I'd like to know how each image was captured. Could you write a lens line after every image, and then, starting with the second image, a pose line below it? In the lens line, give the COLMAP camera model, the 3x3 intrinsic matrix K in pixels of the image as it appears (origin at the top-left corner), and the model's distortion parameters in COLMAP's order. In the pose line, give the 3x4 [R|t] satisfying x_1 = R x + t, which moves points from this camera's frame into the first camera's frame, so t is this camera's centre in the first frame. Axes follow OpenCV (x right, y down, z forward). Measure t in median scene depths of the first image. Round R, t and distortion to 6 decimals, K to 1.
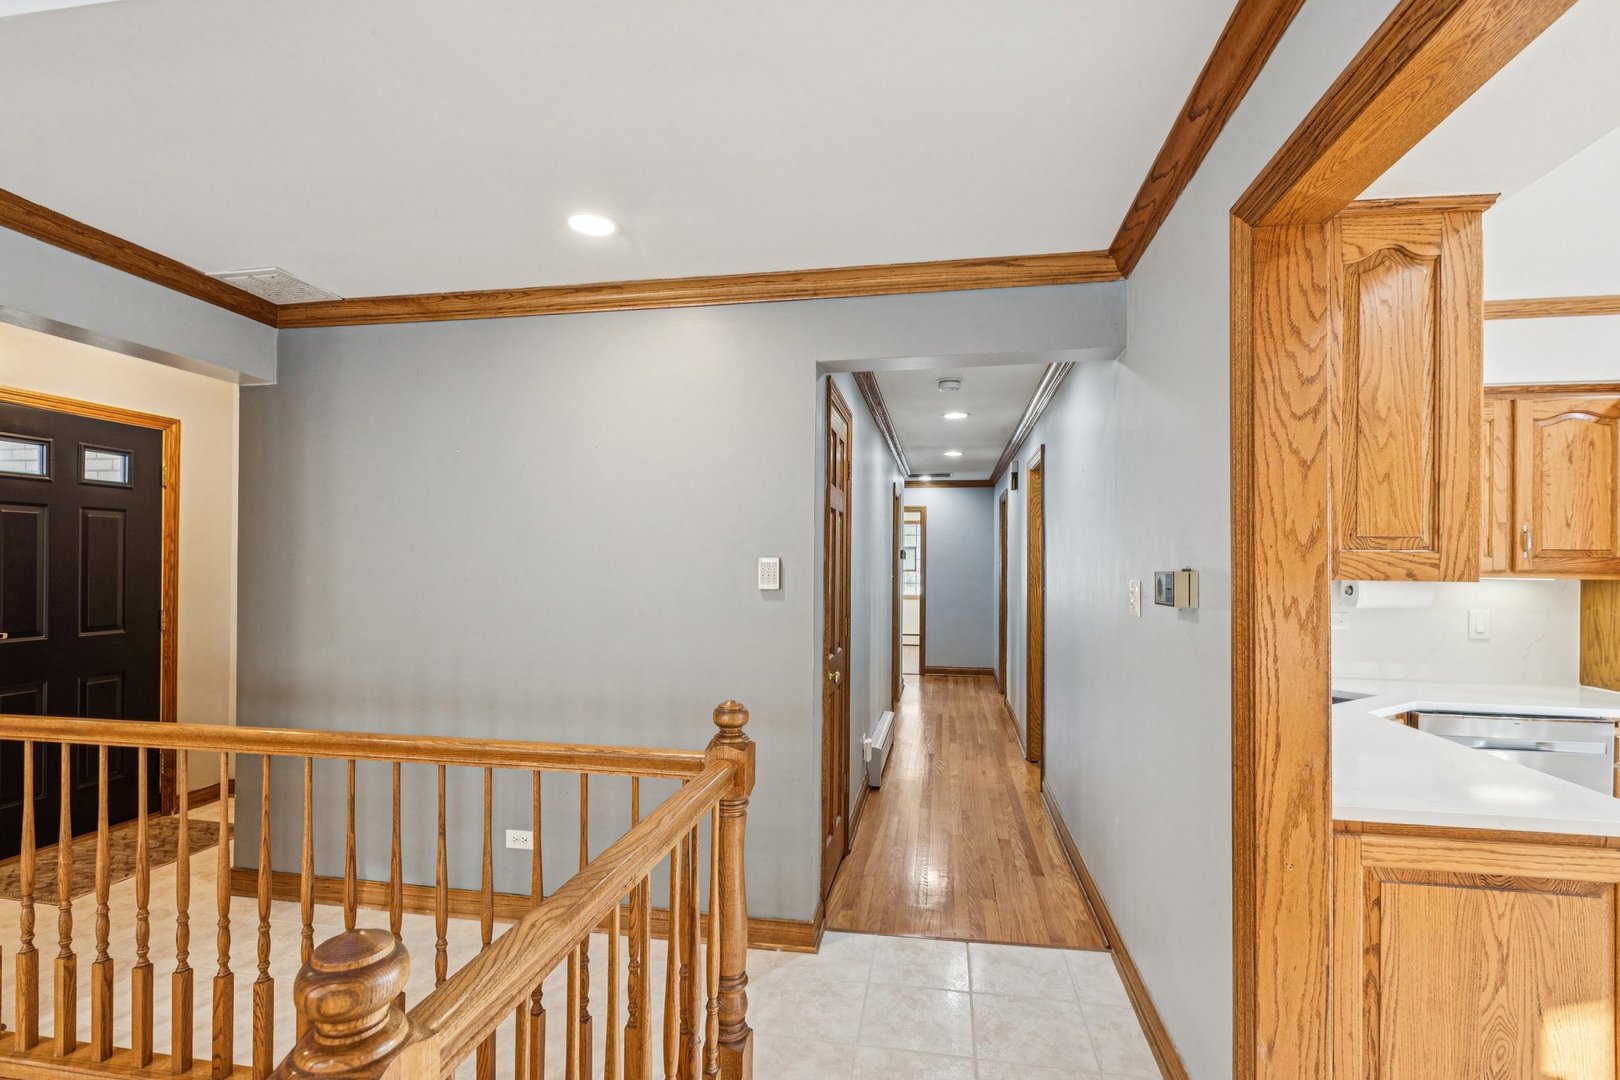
lens RADIAL K [[743.5, 0, 814.2], [0, 743.5, 553.3], [0, 0, 1]] dist [0.000602, 0.000028]
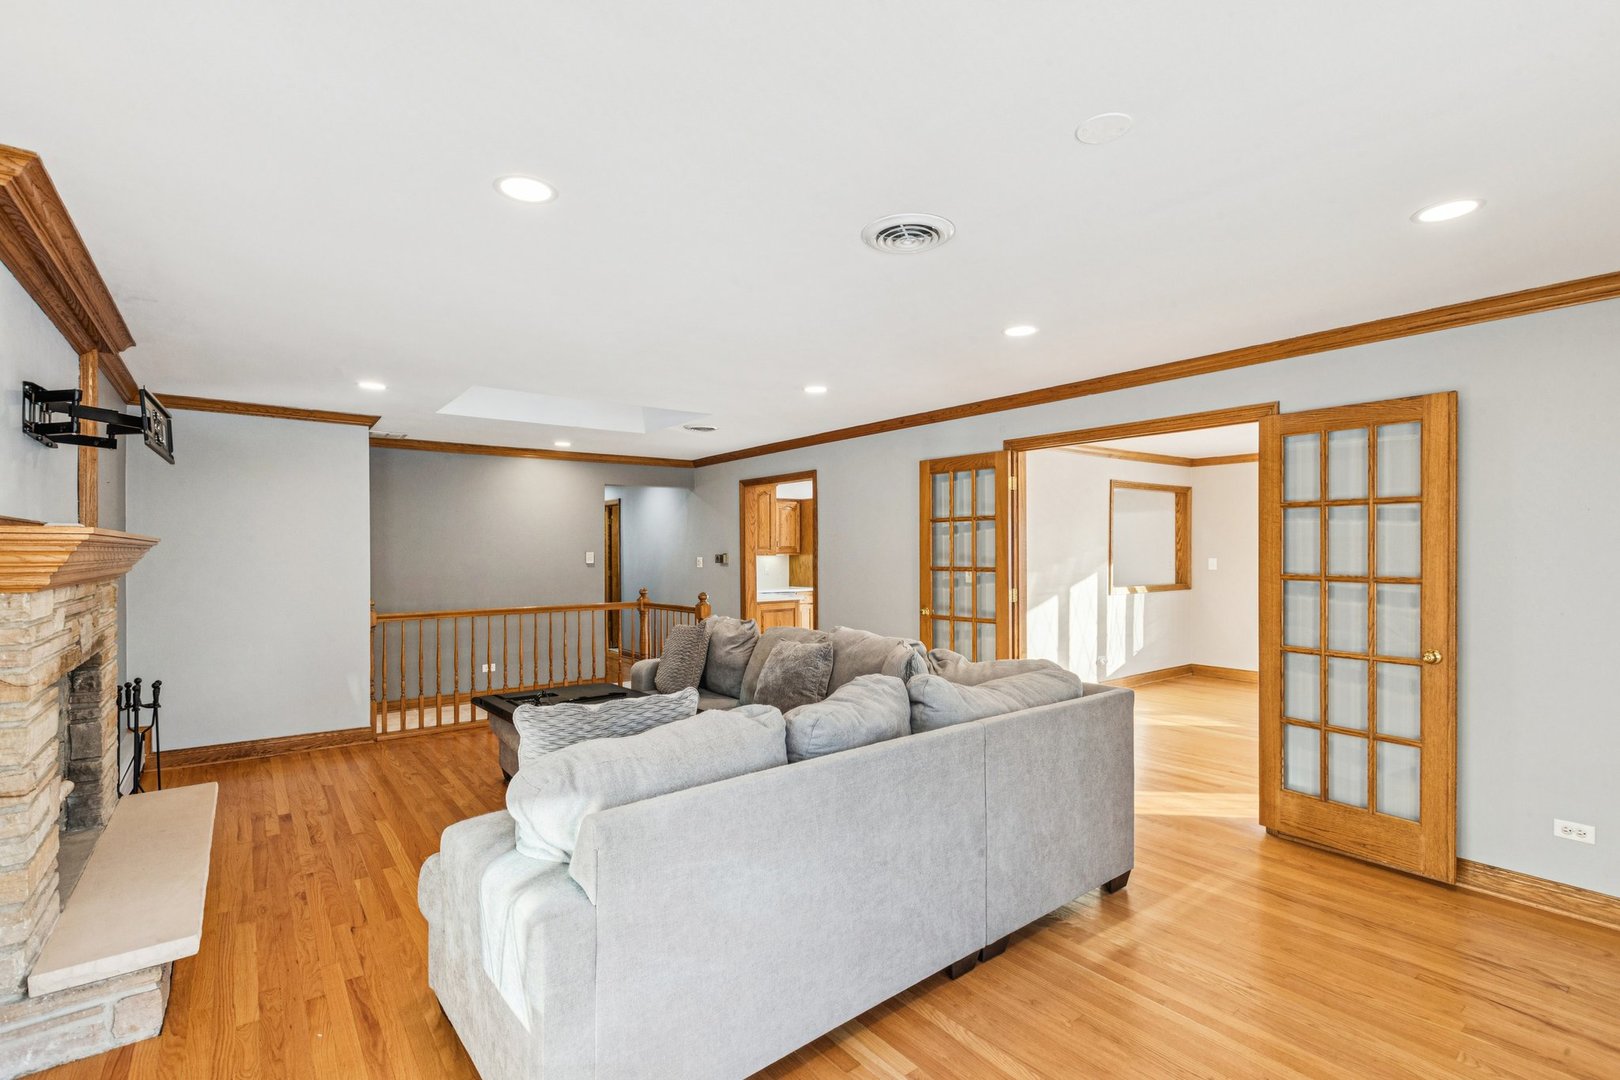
lens RADIAL K [[743.5, 0, 814.2], [0, 743.5, 553.3], [0, 0, 1]] dist [0.000602, 0.000028]
pose [[0.671110, -0.015322, 0.741200, -1.746756], [0.003107, 0.999836, 0.017855, -0.042275], [-0.741352, -0.009680, 0.671047, -1.691575]]
